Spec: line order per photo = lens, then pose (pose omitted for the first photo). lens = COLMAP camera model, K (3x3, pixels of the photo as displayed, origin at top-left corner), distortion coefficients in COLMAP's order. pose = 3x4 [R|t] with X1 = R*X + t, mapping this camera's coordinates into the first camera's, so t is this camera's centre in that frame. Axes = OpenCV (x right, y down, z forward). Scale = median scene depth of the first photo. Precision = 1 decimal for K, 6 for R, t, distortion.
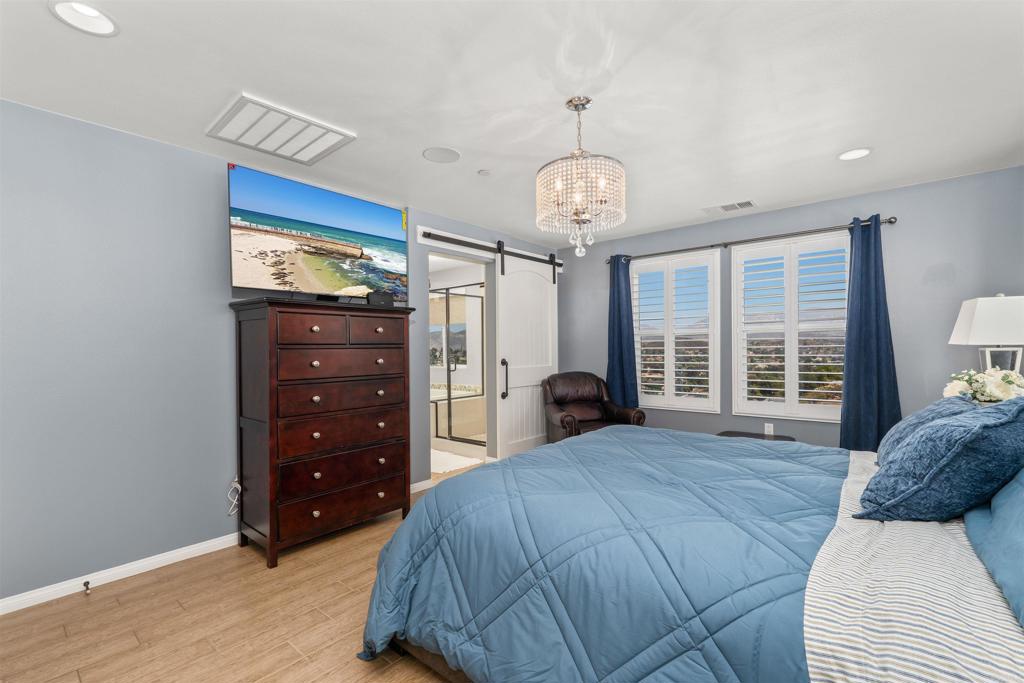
lens RADIAL K [[449.1, 0, 511.0], [0, 449.1, 346.9], [0, 0, 1]] dist [-0.000030, -0.000011]
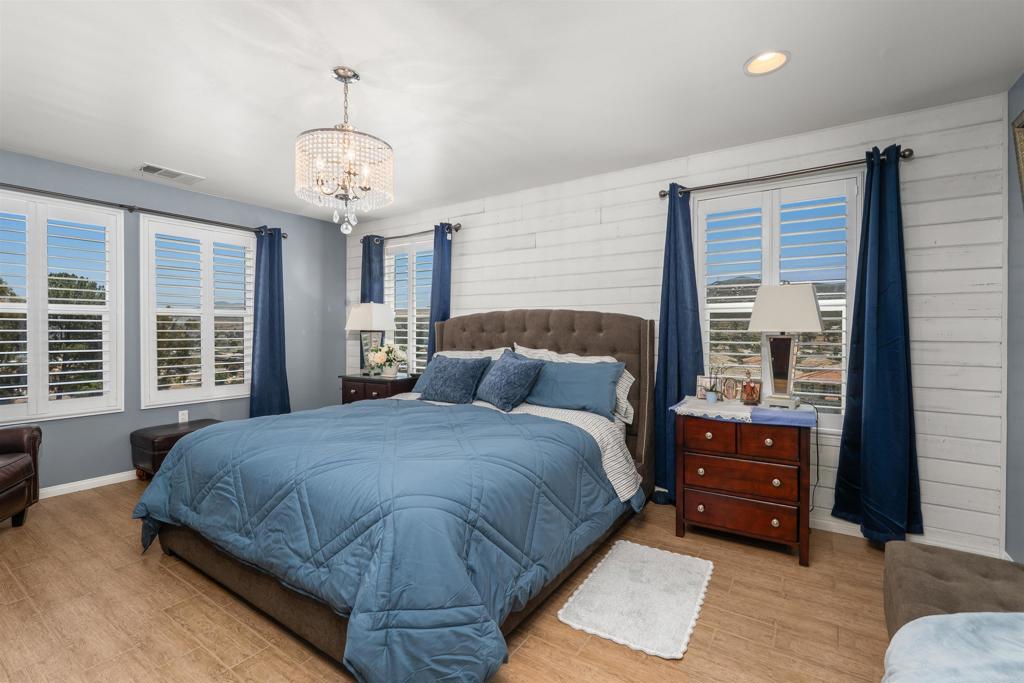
lens RADIAL K [[460.7, 0, 511.4], [0, 460.7, 336.4], [0, 0, 1]] dist [-0.000398, -0.000049]
pose [[-0.106547, -0.000189, 0.994308, -0.482721], [0.001130, 0.999999, 0.000311, 0.012258], [-0.994307, 0.001157, -0.106546, 0.412134]]
